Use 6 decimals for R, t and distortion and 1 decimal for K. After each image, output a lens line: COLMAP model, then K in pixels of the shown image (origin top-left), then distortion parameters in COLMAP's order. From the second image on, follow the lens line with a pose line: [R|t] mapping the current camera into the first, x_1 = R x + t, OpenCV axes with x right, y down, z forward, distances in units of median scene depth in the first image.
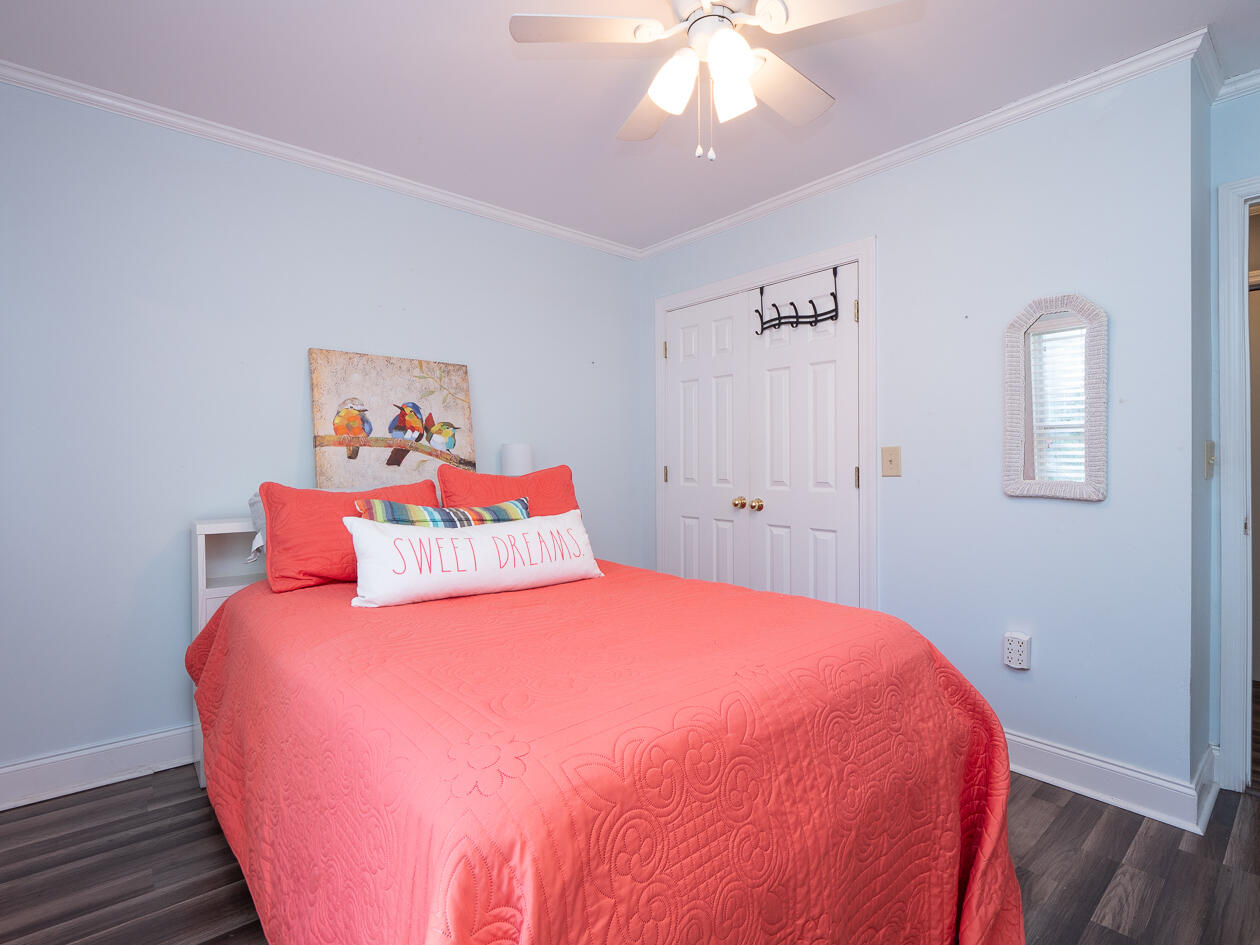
lens RADIAL K [[623.5, 0, 630.0], [0, 623.5, 472.5], [0, 0, 1]] dist [-0.002931, -0.000379]
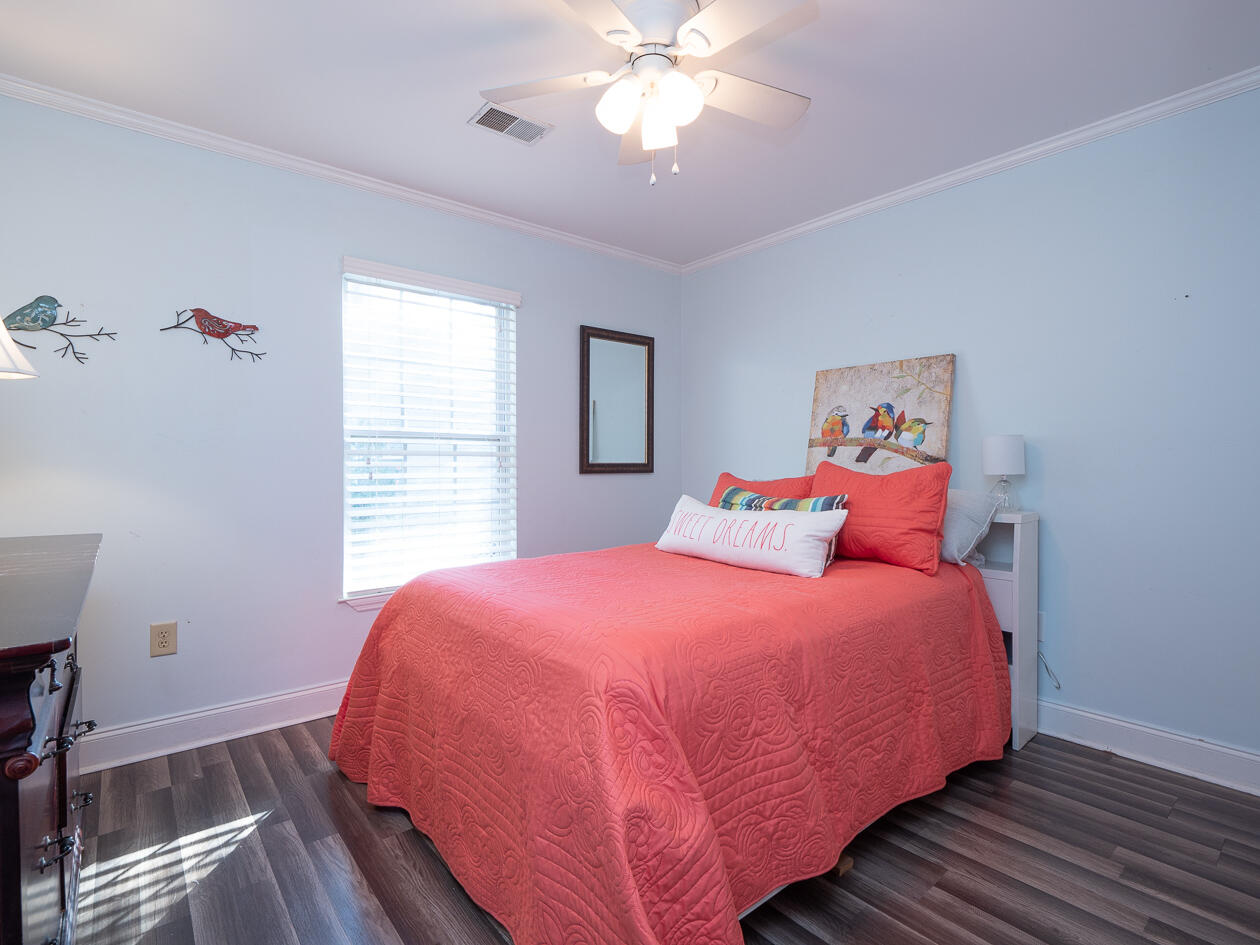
lens RADIAL K [[623.5, 0, 630.0], [0, 623.5, 472.5], [0, 0, 1]] dist [-0.002931, -0.000379]
pose [[-0.019814, 0.015650, -0.999681, 0.724424], [-0.015869, 0.999747, 0.015966, -0.003998], [0.999678, 0.016180, -0.019561, 0.588370]]
